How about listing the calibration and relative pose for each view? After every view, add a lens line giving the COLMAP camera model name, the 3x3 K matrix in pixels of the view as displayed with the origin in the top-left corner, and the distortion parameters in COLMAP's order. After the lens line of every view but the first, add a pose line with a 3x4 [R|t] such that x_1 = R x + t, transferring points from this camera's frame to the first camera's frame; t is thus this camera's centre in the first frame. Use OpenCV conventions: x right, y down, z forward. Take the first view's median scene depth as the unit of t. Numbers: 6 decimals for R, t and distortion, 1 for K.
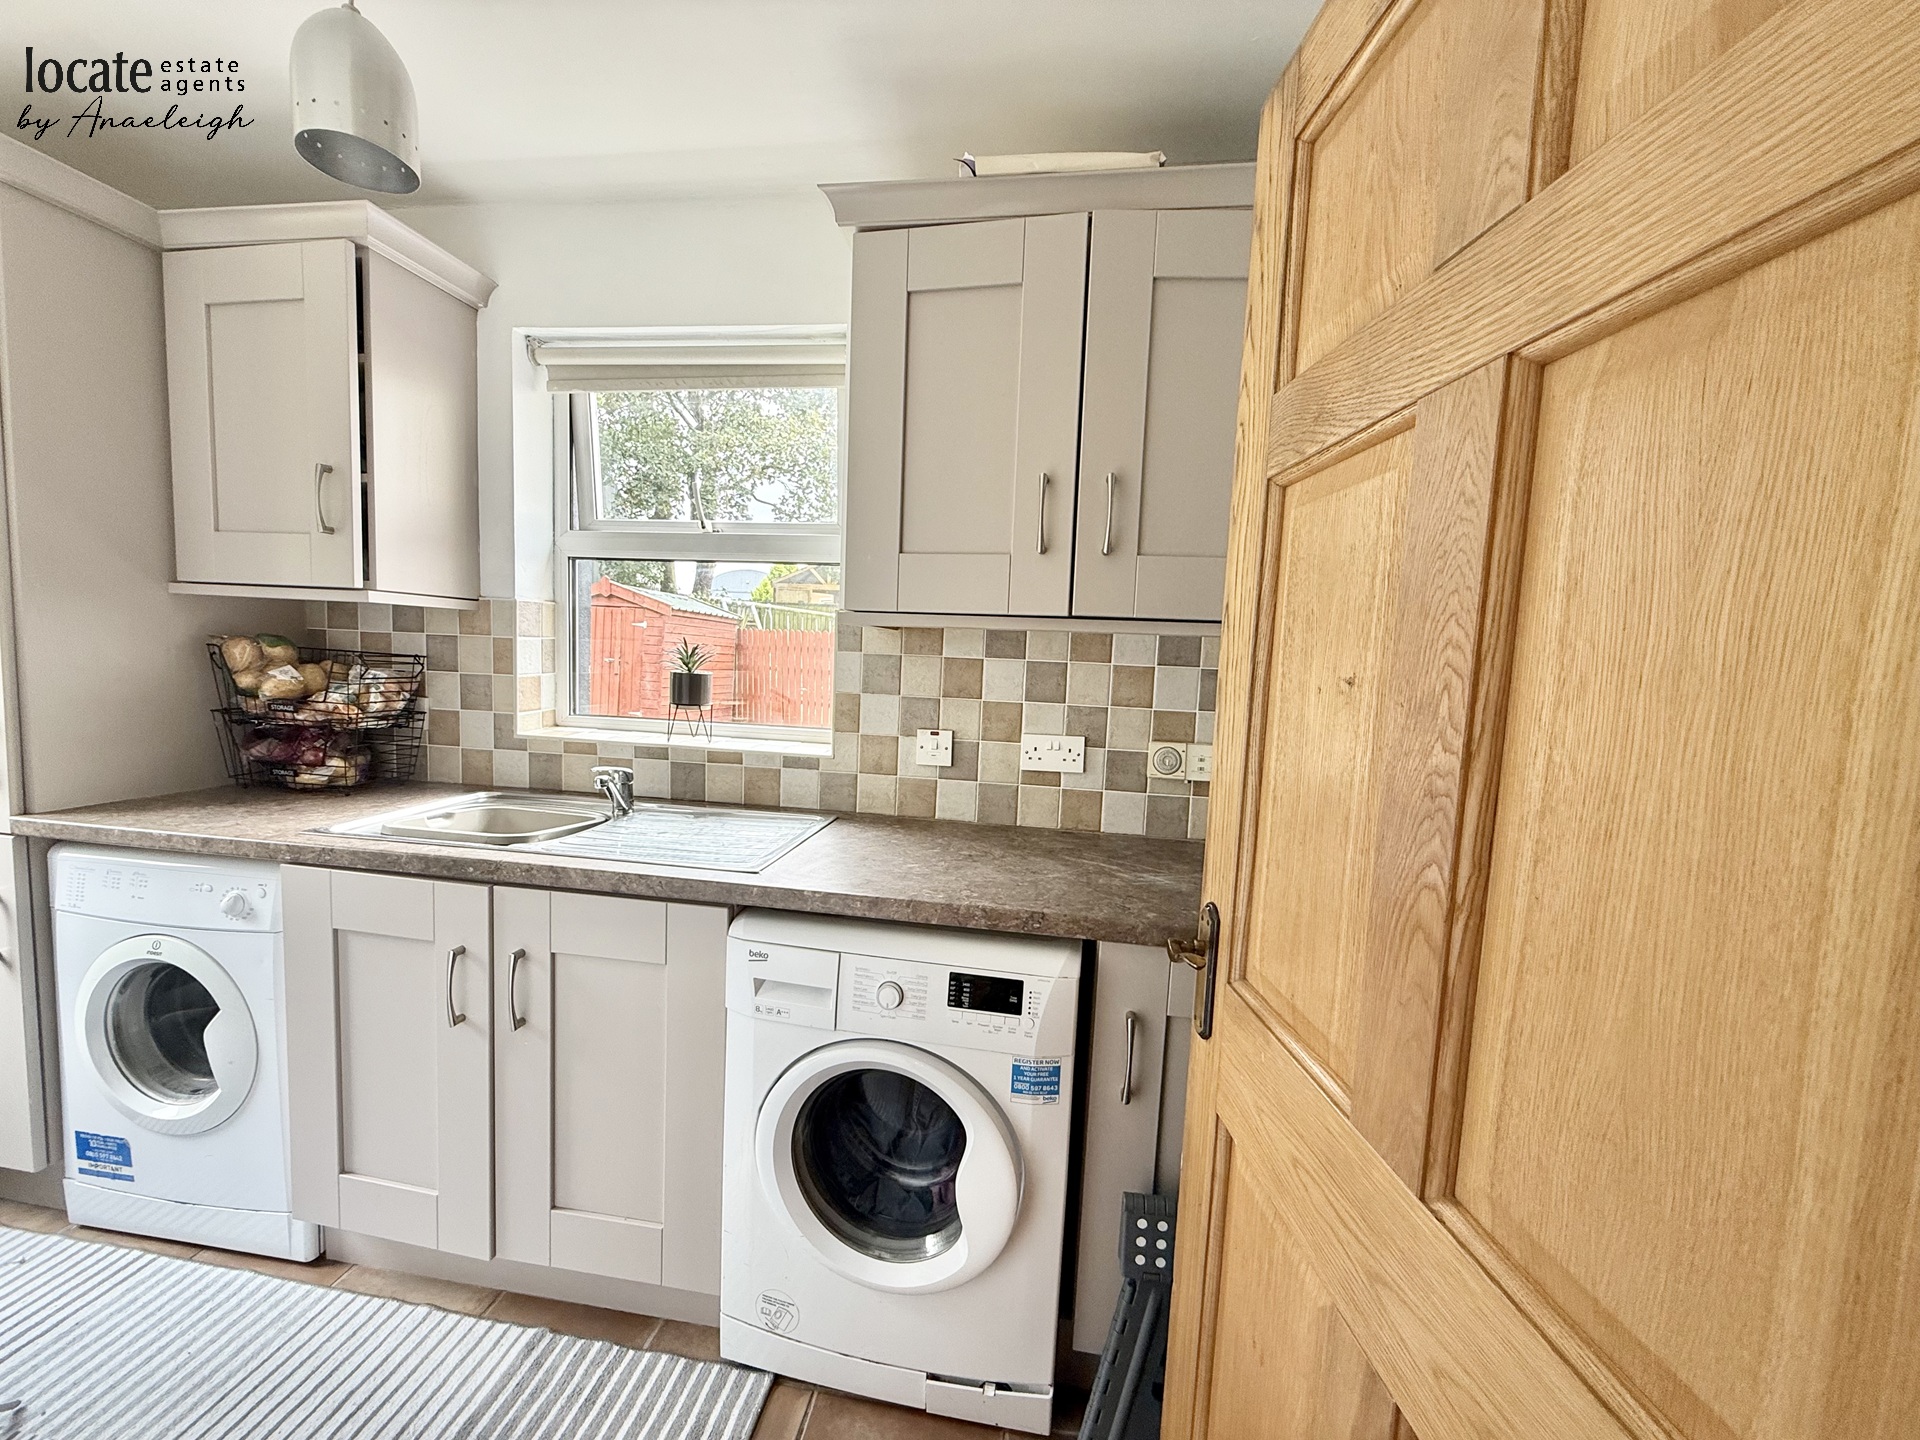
lens RADIAL K [[760.2, 0, 951.6], [0, 760.2, 722.6], [0, 0, 1]] dist [-0.001494, -0.000551]
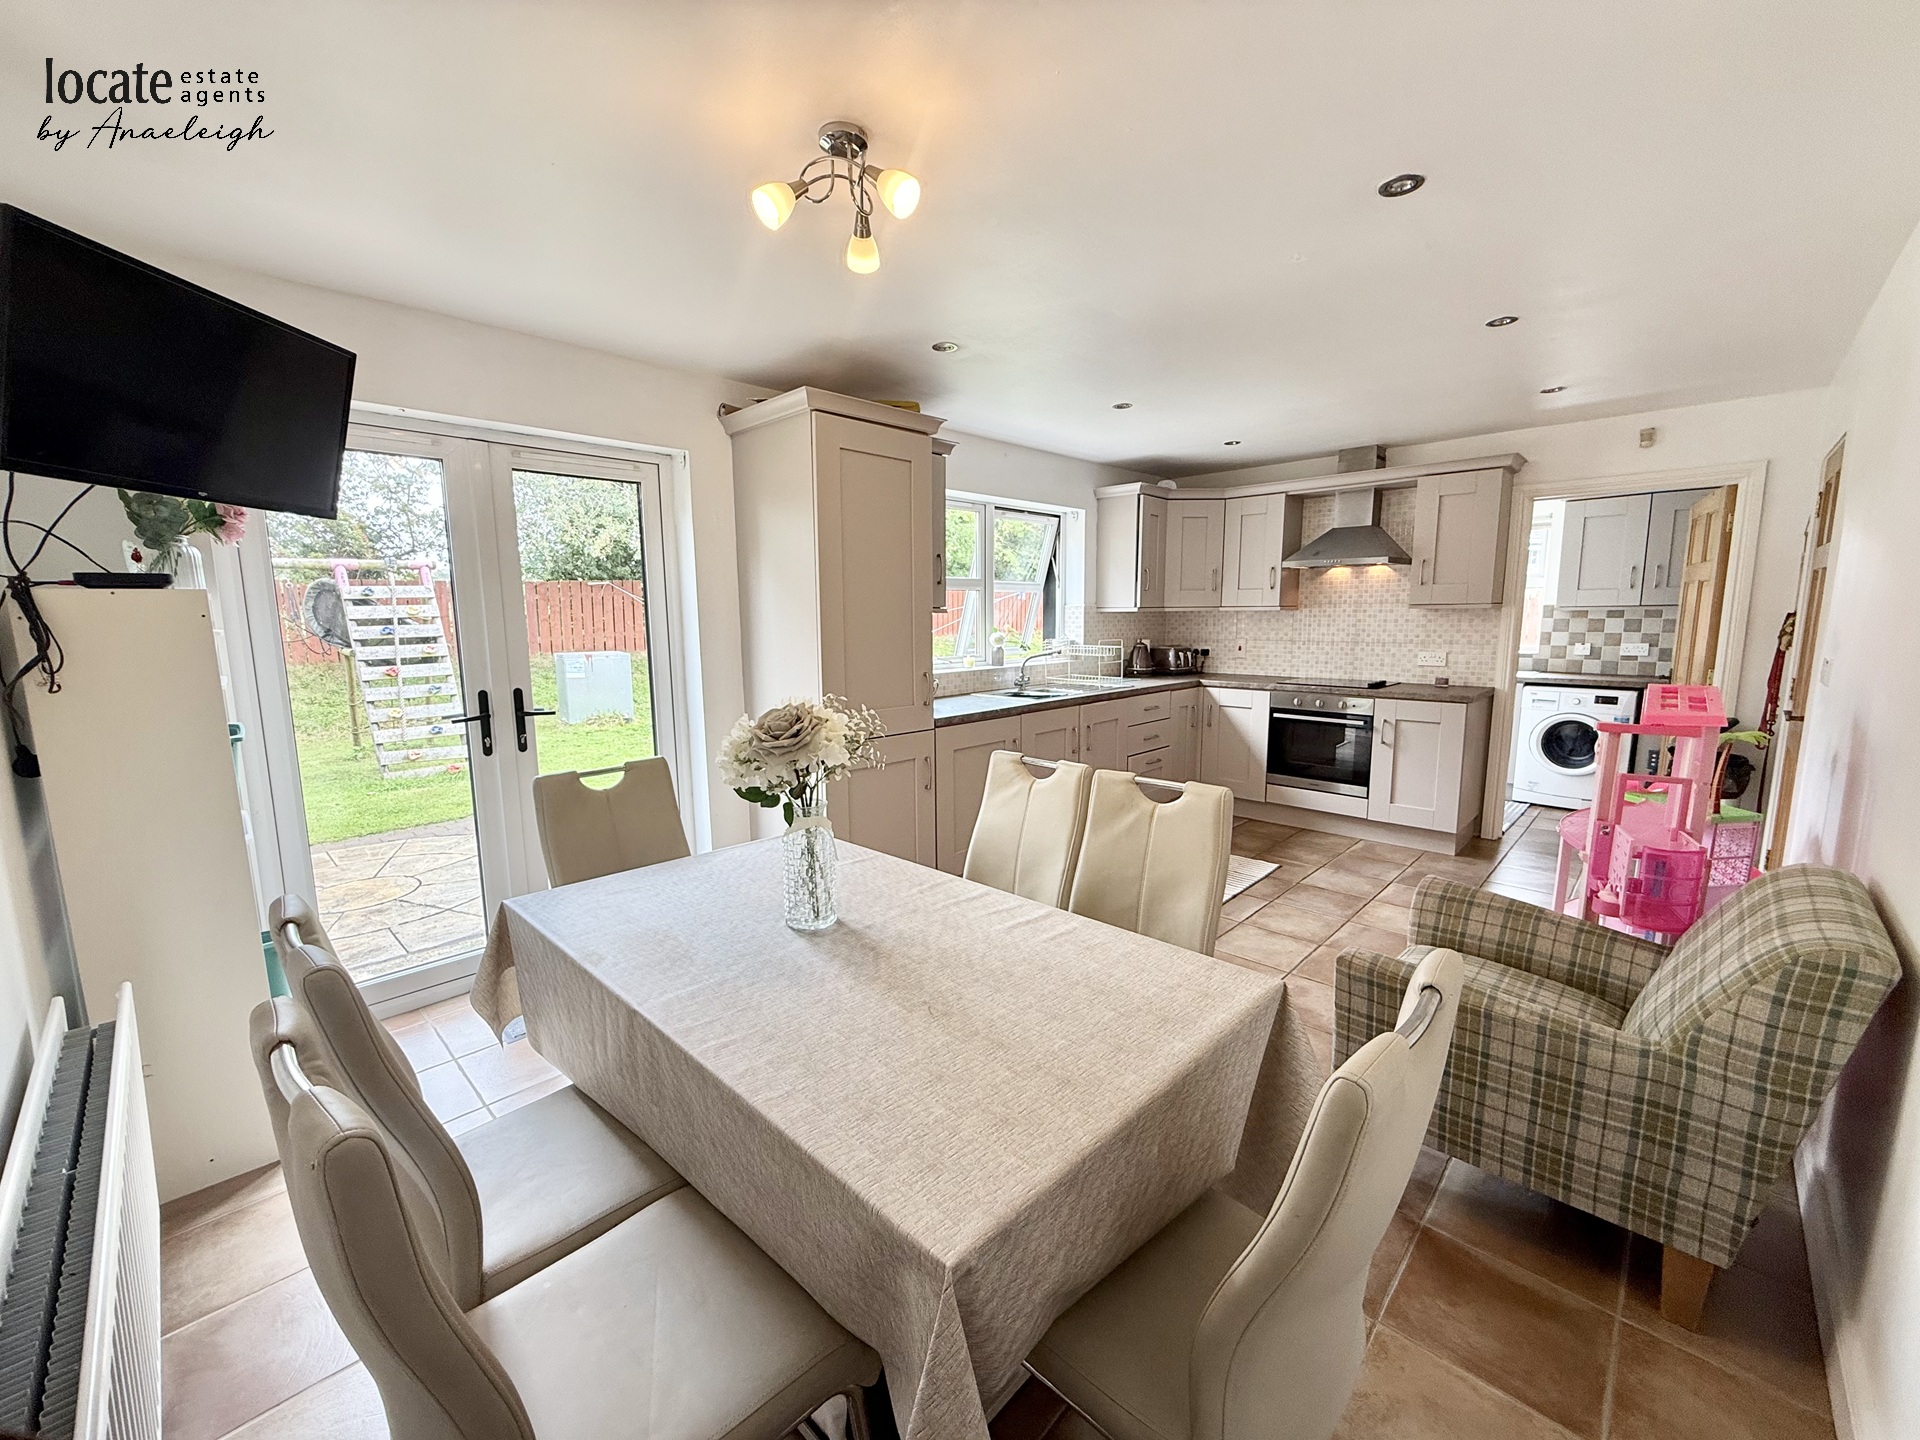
lens RADIAL K [[760.2, 0, 944.8], [0, 760.2, 714.3], [0, 0, 1]] dist [-0.001494, -0.000551]
pose [[0.801432, 0.031219, -0.597270, -0.256282], [-0.012273, 0.999285, 0.035763, 0.225671], [0.597960, -0.021332, 0.801242, -3.081484]]
